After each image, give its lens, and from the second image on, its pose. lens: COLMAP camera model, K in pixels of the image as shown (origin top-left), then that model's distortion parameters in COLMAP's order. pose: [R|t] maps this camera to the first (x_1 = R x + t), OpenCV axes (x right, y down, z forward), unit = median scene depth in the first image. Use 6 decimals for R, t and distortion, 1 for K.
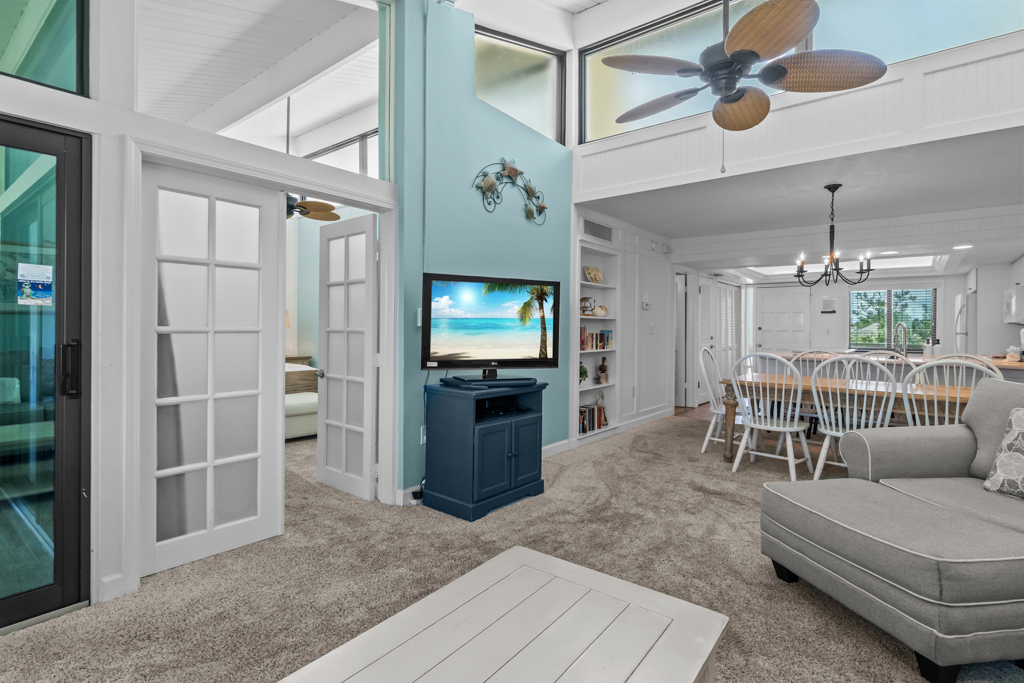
lens RADIAL K [[500.7, 0, 509.4], [0, 500.7, 327.8], [0, 0, 1]] dist [-0.004399, 0.002557]
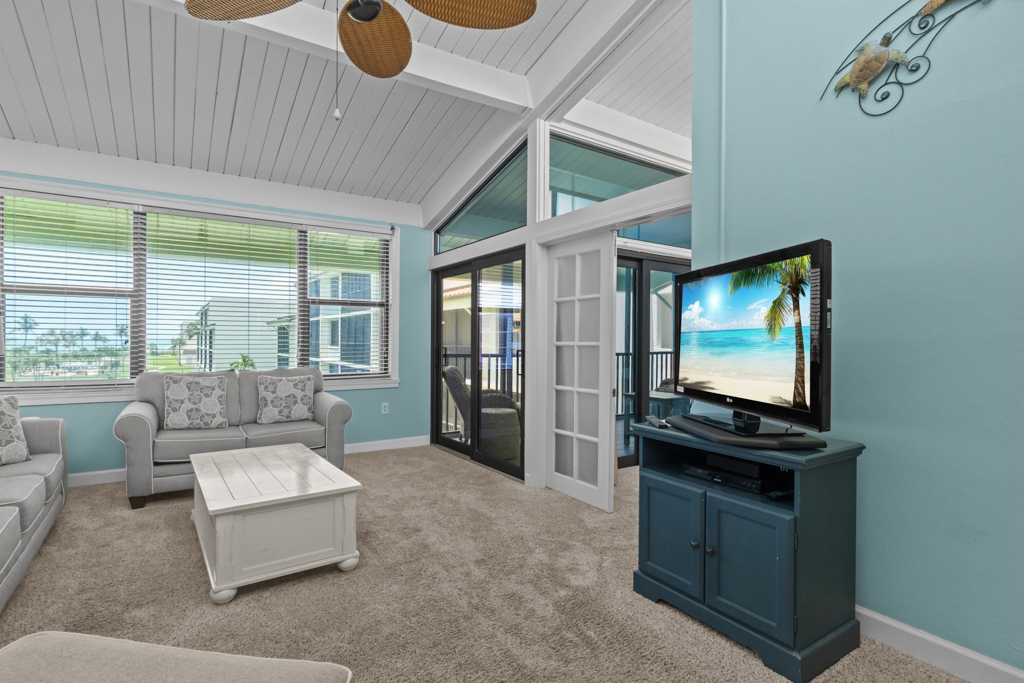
lens RADIAL K [[500.7, 0, 503.9], [0, 500.7, 347.2], [0, 0, 1]] dist [-0.004399, 0.002557]
pose [[-0.300428, 0.003238, -0.953799, 0.644324], [-0.008341, 0.999947, 0.006022, 0.001556], [0.953768, 0.009764, -0.300385, 0.904010]]
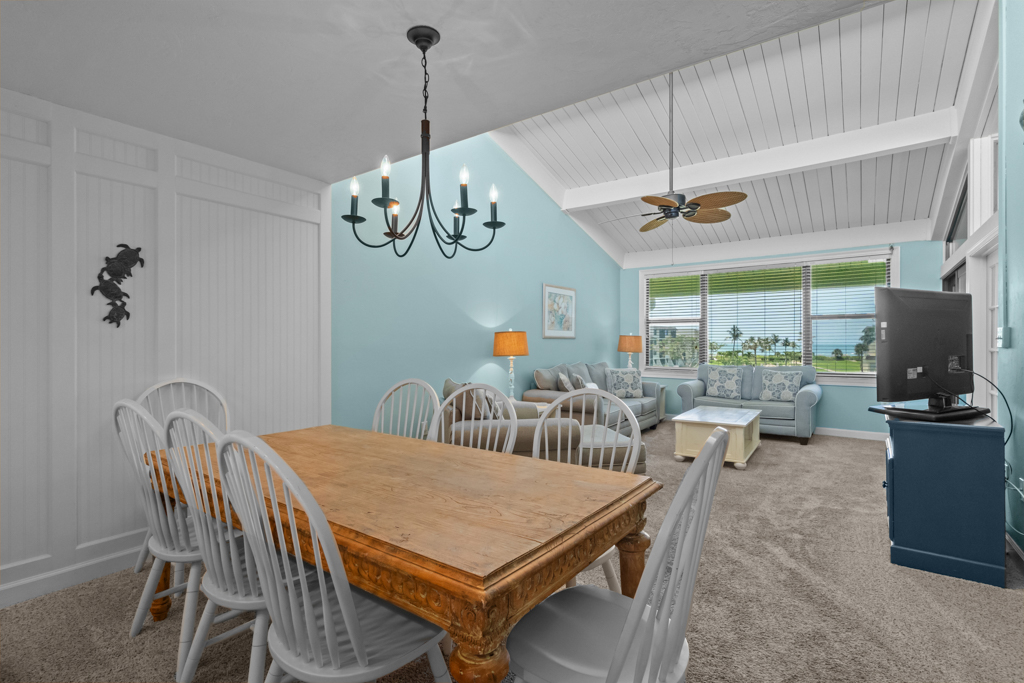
lens RADIAL K [[500.7, 0, 494.3], [0, 500.7, 346.6], [0, 0, 1]] dist [-0.004399, 0.002557]
pose [[-0.998796, -0.008817, -0.048268, 0.759647], [-0.009129, 0.999939, 0.006253, -0.003691], [0.048210, 0.006686, -0.998815, 1.860093]]
